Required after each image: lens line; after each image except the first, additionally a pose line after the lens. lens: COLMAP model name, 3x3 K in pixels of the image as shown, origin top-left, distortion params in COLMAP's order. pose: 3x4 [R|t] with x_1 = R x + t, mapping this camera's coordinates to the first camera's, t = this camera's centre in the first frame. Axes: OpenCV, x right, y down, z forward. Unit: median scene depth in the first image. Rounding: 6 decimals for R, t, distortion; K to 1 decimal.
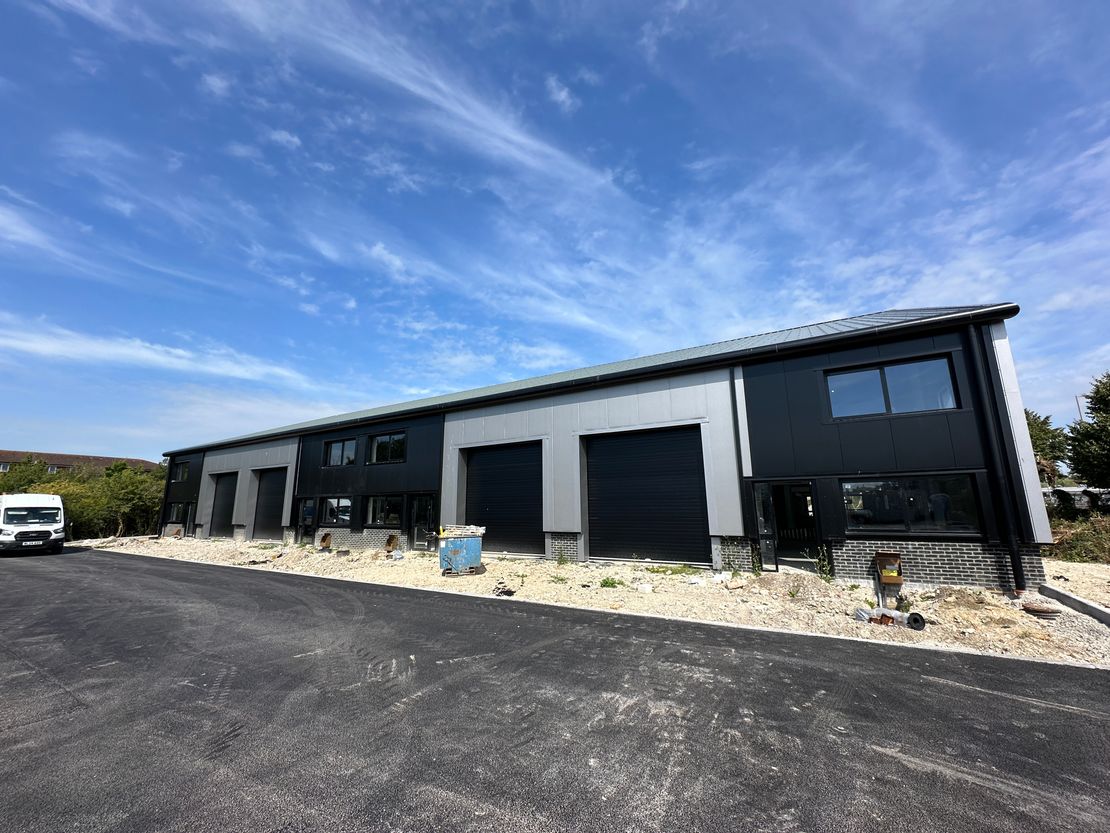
lens RADIAL K [[444.4, 0, 557.0], [0, 444.4, 422.5], [0, 0, 1]] dist [0.001929, -0.000214]
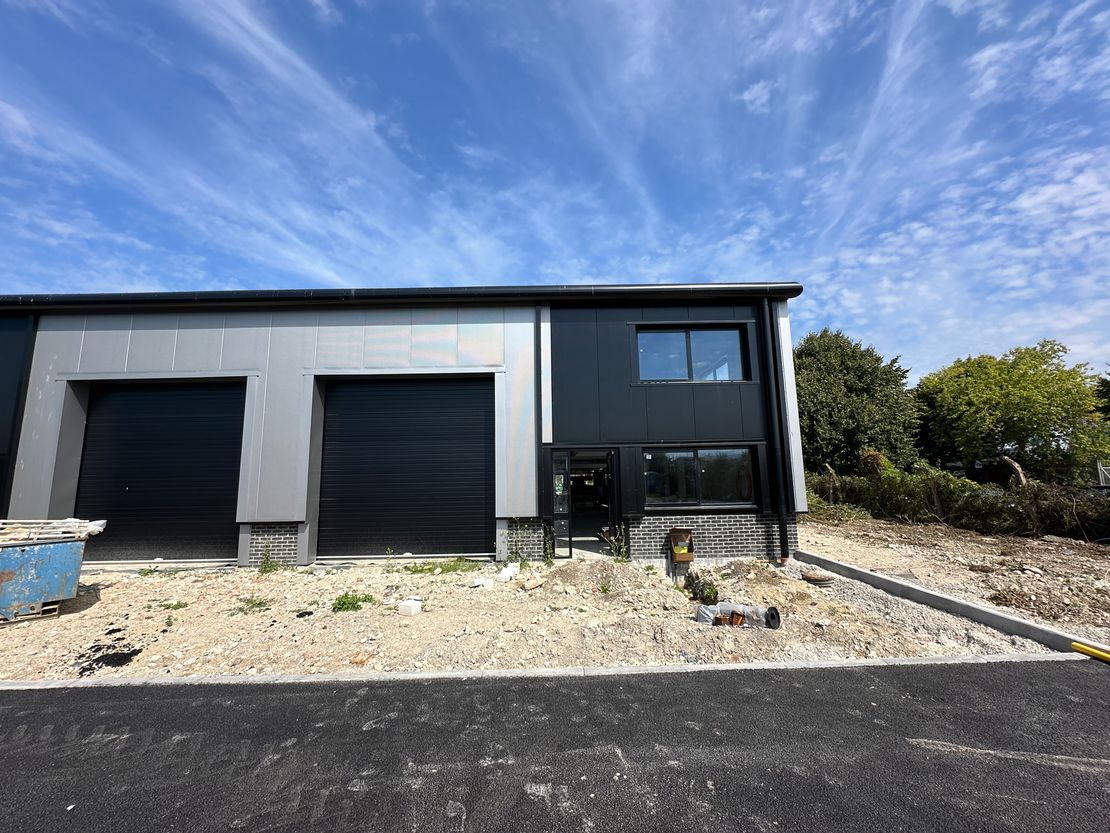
lens RADIAL K [[444.4, 0, 557.0], [0, 444.4, 422.5], [0, 0, 1]] dist [0.001929, -0.000214]
pose [[0.849270, 0.064140, 0.524048, 0.021777], [-0.089244, 0.995750, 0.022755, 0.067528], [-0.520361, -0.066094, 0.851385, 0.323882]]
